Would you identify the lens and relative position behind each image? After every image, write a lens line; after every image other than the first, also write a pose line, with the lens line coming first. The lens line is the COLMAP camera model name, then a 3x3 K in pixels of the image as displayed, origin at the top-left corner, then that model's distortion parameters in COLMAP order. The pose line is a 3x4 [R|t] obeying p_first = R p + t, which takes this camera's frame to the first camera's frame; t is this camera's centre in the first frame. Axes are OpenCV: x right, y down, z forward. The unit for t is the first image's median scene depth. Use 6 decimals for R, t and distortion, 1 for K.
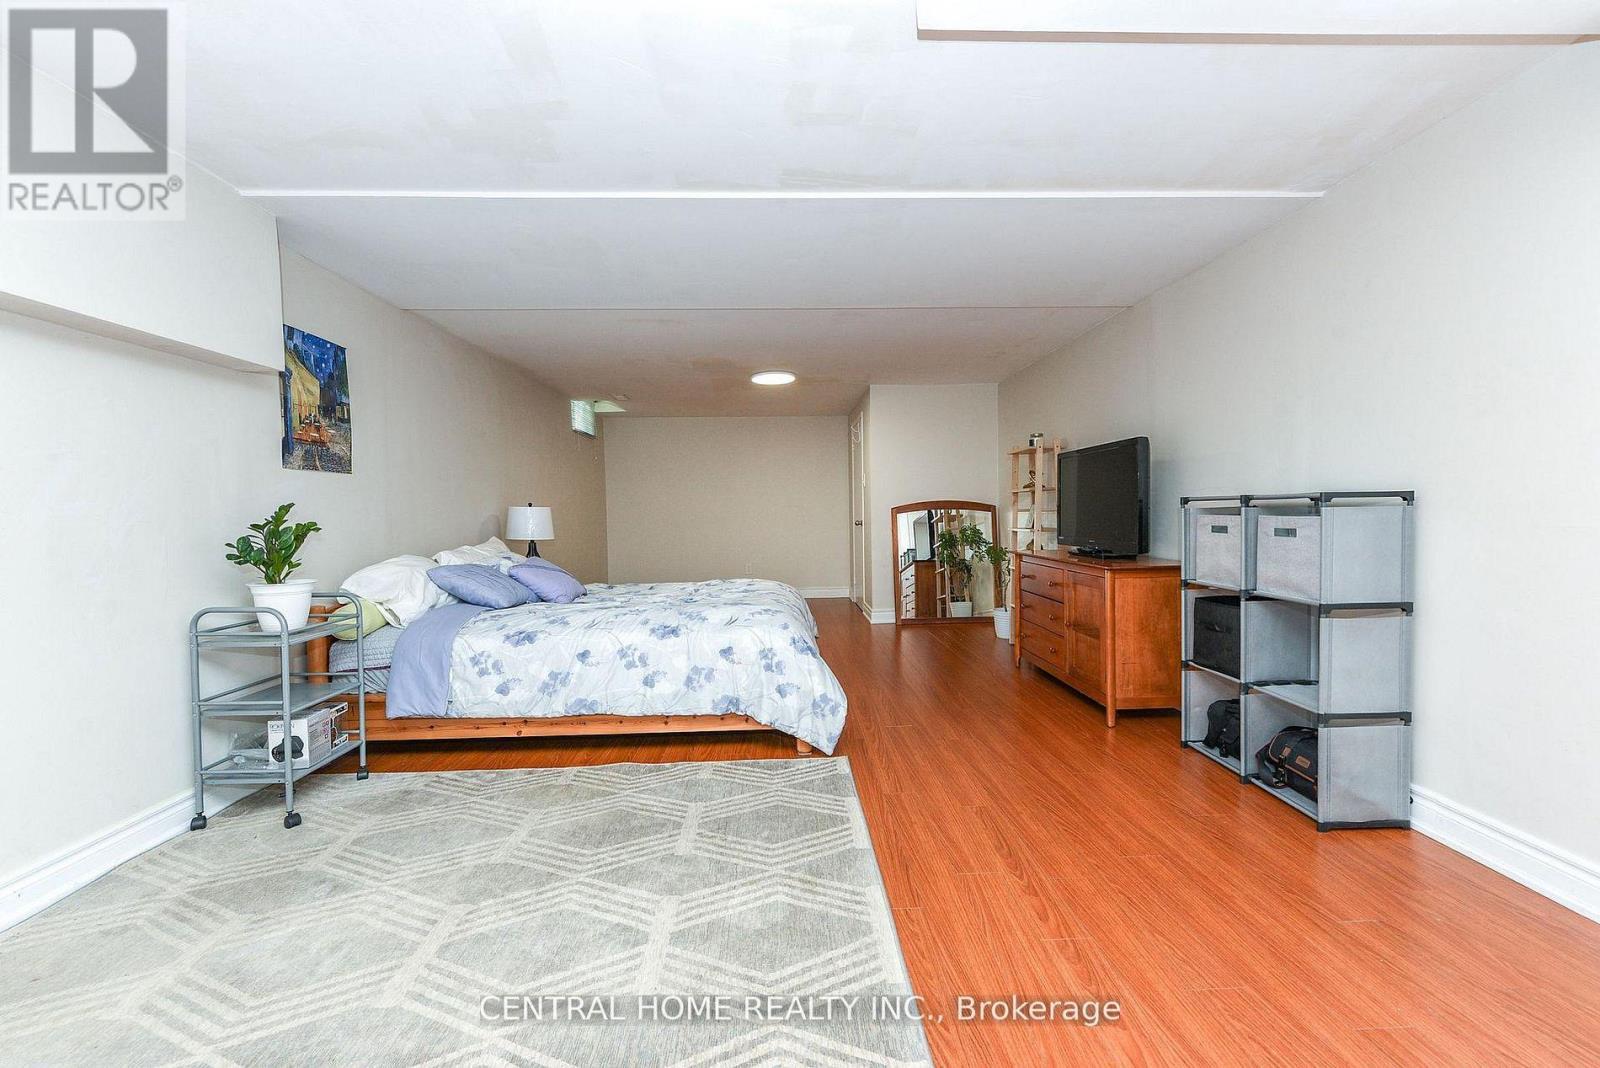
lens RADIAL K [[621.9, 0, 799.3], [0, 621.9, 525.4], [0, 0, 1]] dist [-0.002220, 0.000288]
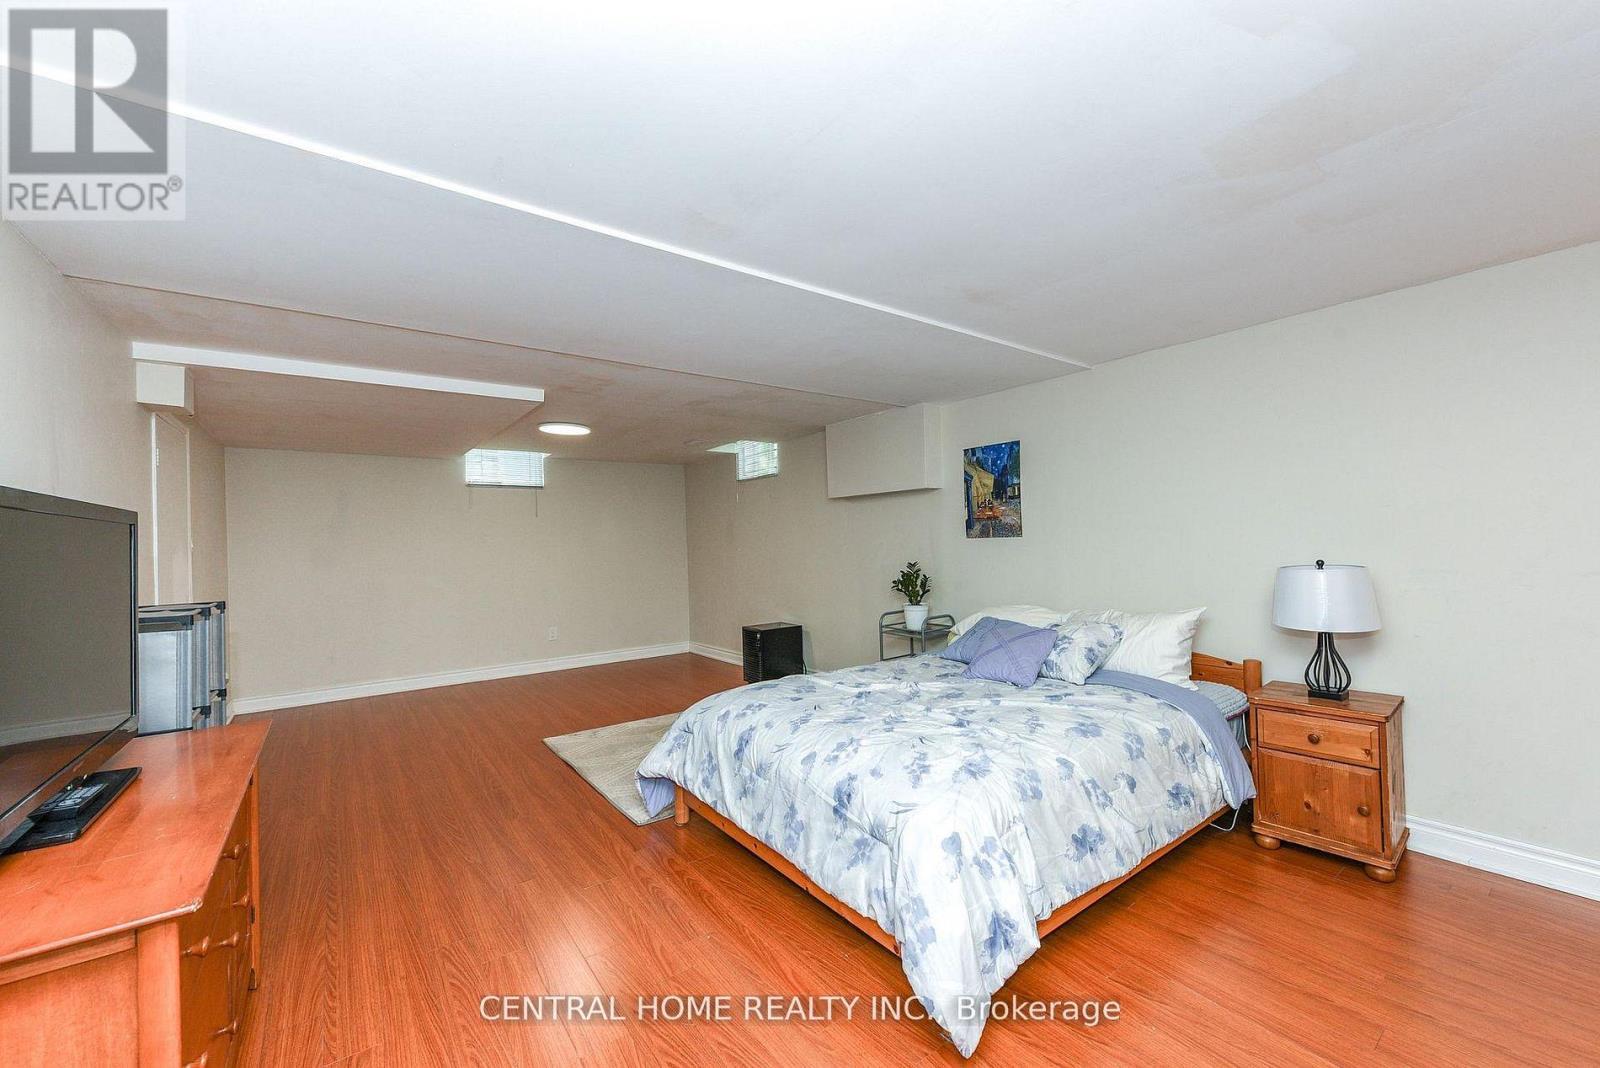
lens RADIAL K [[621.9, 0, 803.2], [0, 621.9, 537.6], [0, 0, 1]] dist [-0.002220, 0.000288]
pose [[-0.820921, 0.008652, -0.570976, 0.414019], [0.003926, 0.999947, 0.009507, -0.102992], [0.571028, 0.005563, -0.820911, 1.939596]]
